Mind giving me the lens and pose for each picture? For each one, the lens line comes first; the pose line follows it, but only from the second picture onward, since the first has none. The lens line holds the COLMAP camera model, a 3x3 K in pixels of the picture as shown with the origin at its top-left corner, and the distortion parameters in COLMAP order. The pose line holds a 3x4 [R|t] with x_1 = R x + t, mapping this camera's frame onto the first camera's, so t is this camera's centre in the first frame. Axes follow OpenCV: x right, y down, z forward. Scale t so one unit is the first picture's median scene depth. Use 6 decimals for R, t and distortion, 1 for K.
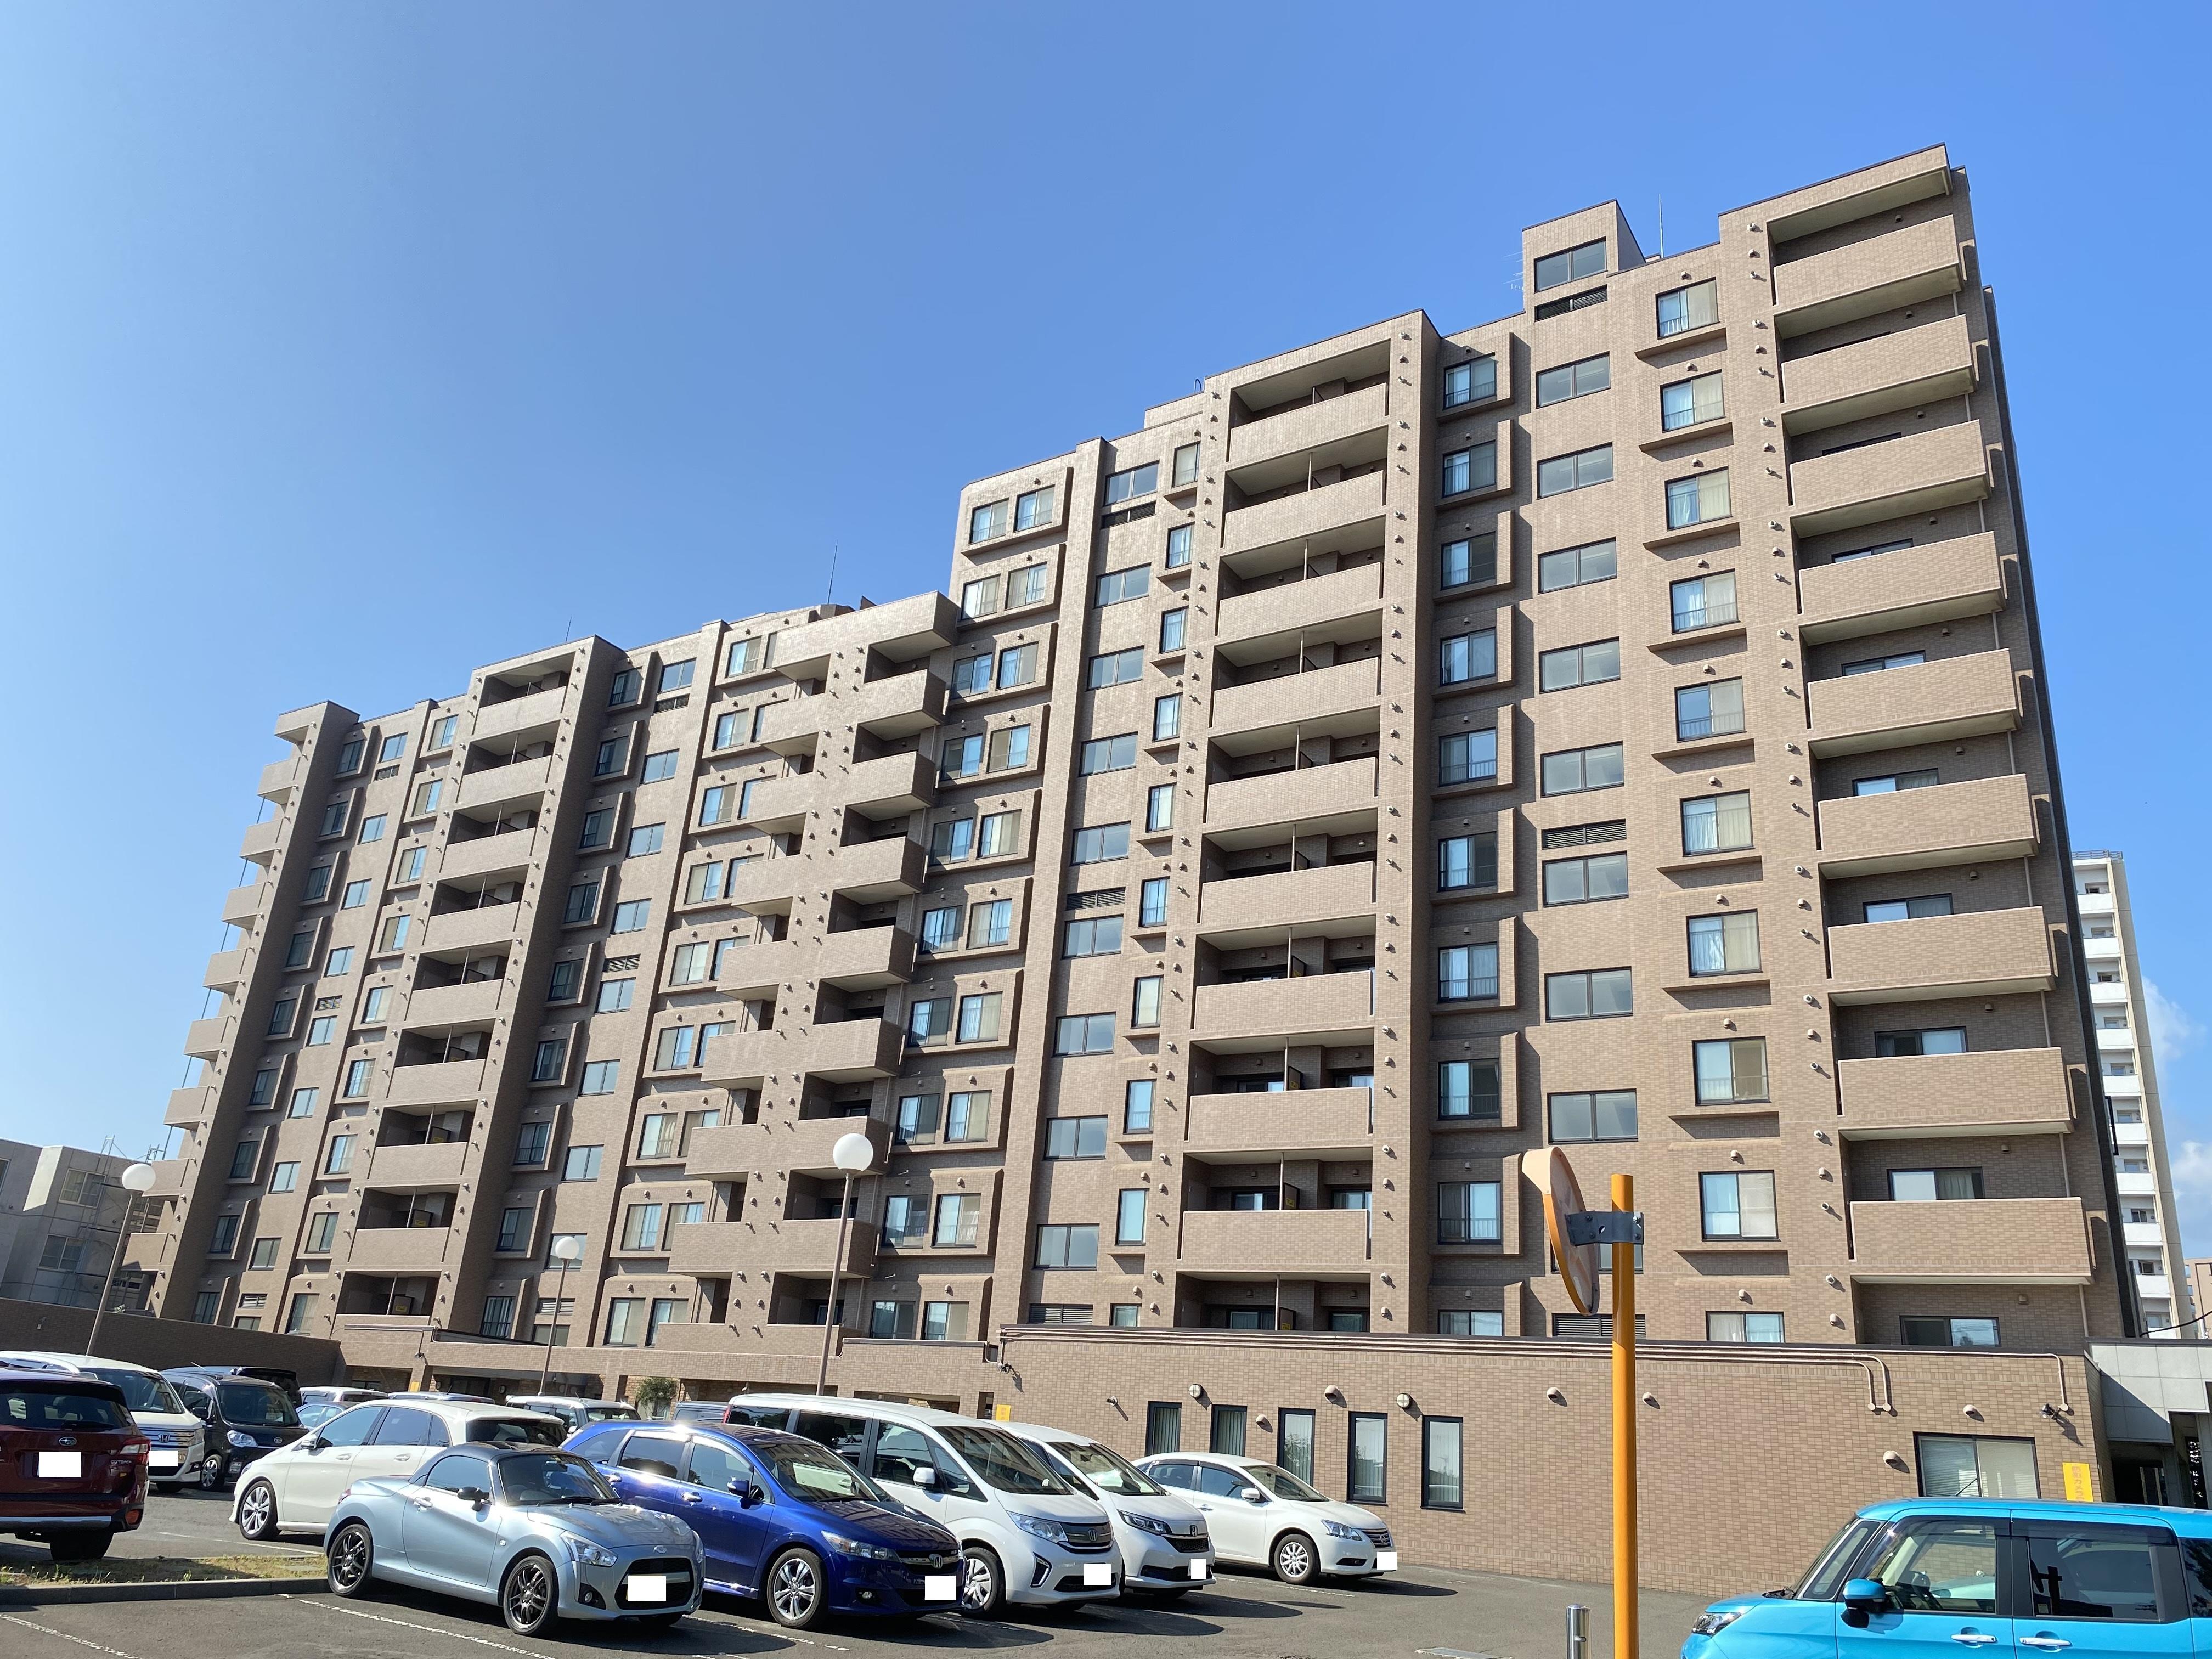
lens RADIAL K [[1708.4, 0, 1106.0], [0, 1708.4, 829.5], [0, 0, 1]] dist [0.145406, -0.224729]
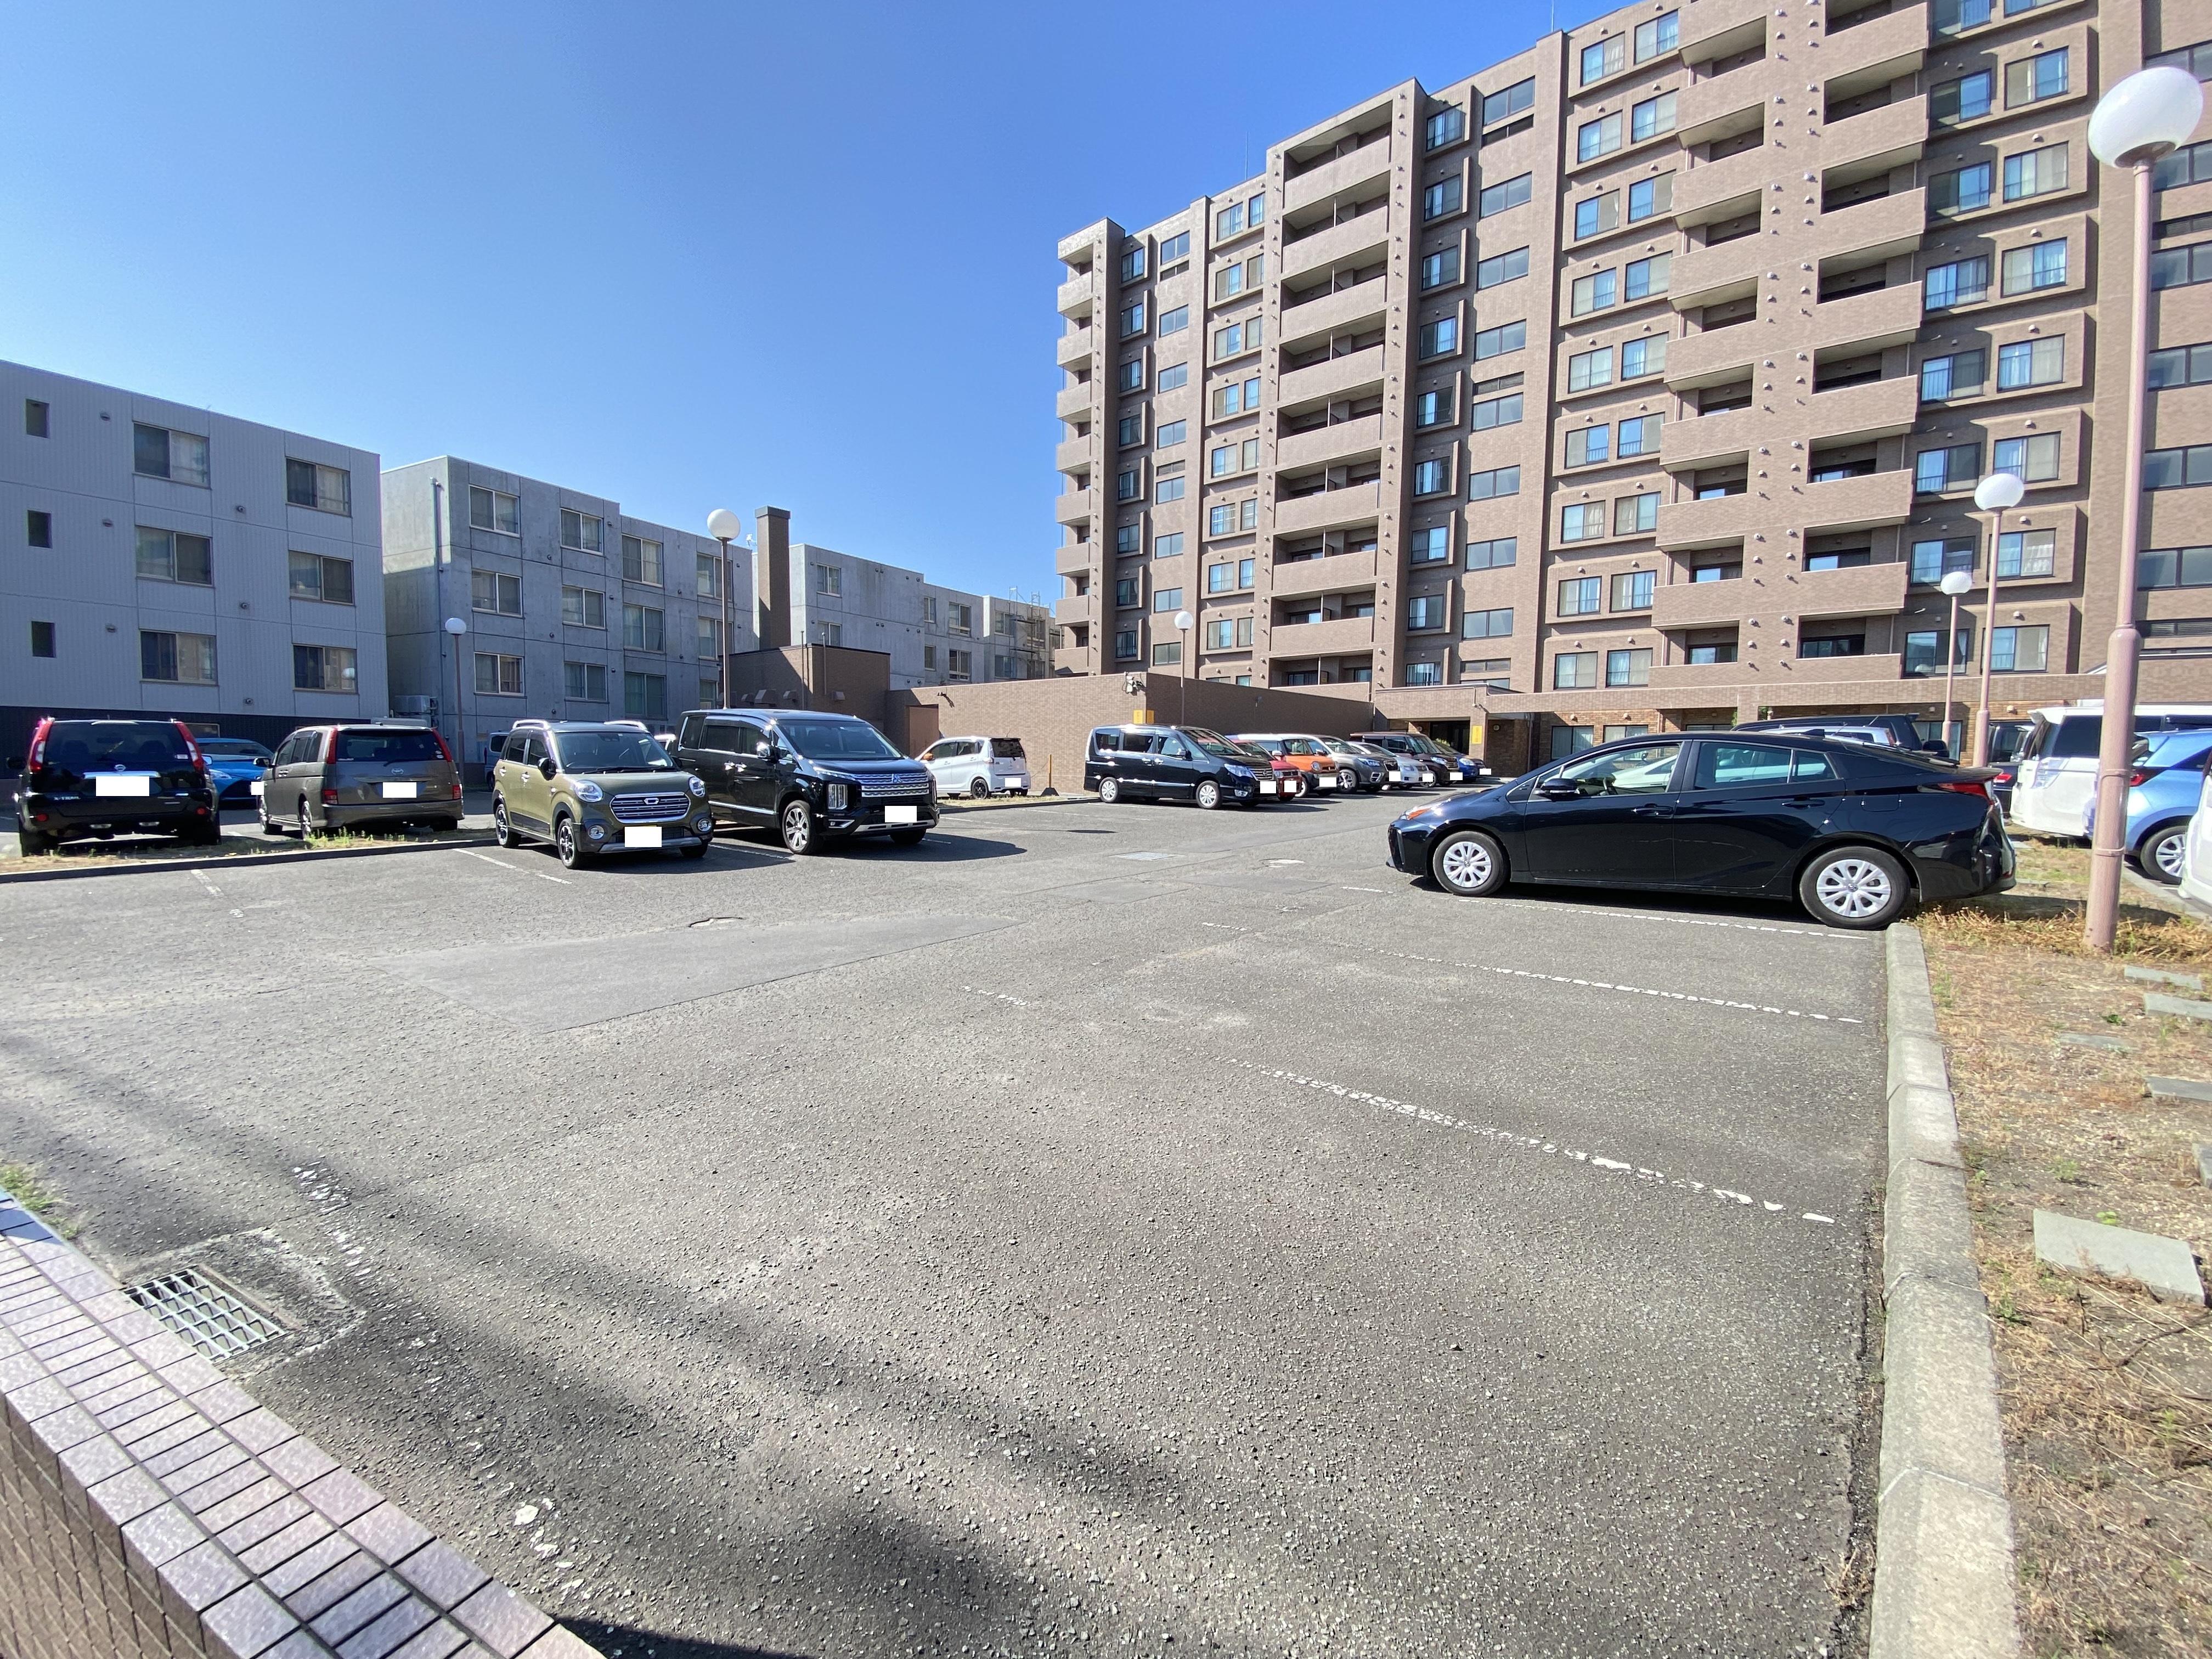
lens RADIAL K [[853.1, 0, 1106.0], [0, 853.1, 829.5], [0, 0, 1]] dist [-0.000582, -0.010616]
pose [[0.992319, -0.067069, -0.103941, -0.265444], [0.104800, 0.902219, 0.418352, 0.042378], [0.065719, -0.426032, 0.902318, 0.170143]]
